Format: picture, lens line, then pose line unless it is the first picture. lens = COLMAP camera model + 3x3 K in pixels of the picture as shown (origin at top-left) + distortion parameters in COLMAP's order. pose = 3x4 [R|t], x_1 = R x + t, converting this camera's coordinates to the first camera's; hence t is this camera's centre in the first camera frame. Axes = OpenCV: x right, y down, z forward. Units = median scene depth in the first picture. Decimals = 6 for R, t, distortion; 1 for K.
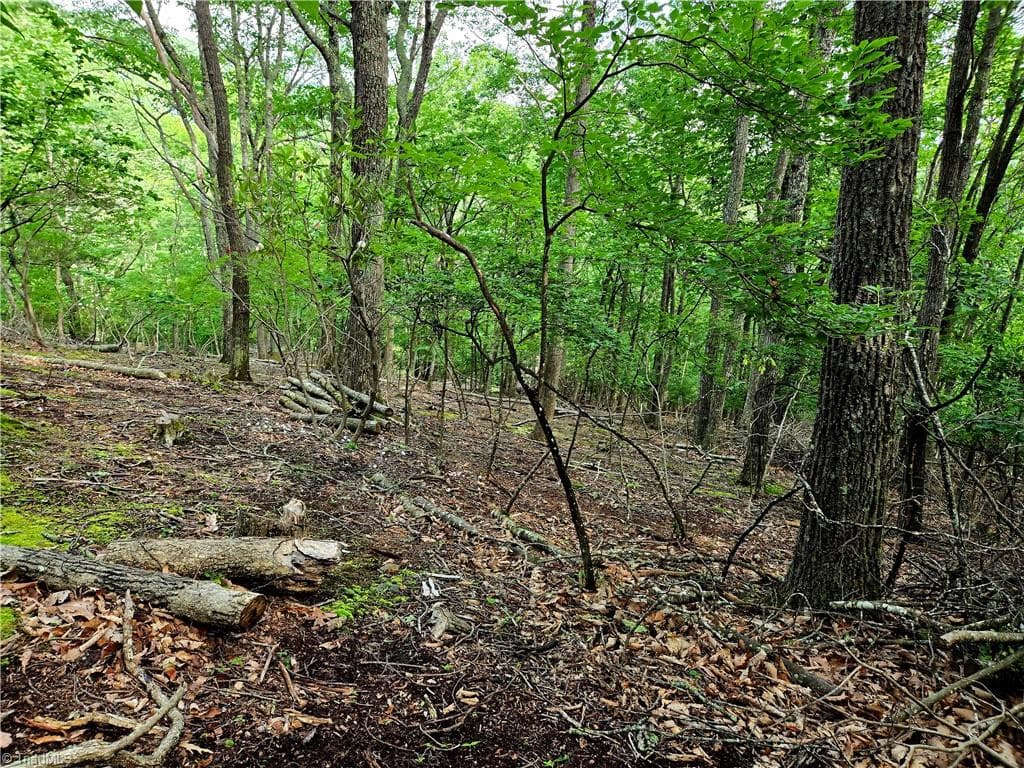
lens RADIAL K [[695.7, 0, 515.9], [0, 695.7, 381.5], [0, 0, 1]] dist [0.076591, -0.065463]
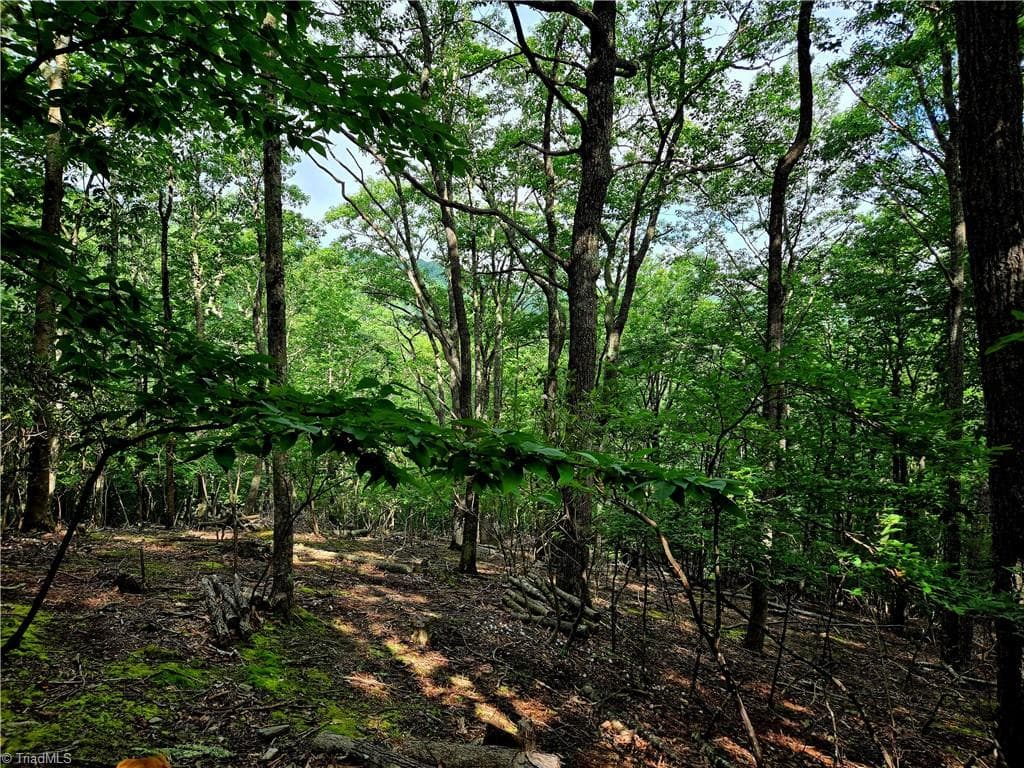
lens RADIAL K [[695.7, 0, 515.9], [0, 695.7, 381.5], [0, 0, 1]] dist [0.076591, -0.065463]
pose [[0.956728, -0.043981, -0.287642, 0.026453], [-0.028357, 0.969715, -0.242589, -0.041915], [0.289600, 0.240248, 0.926506, -0.133702]]
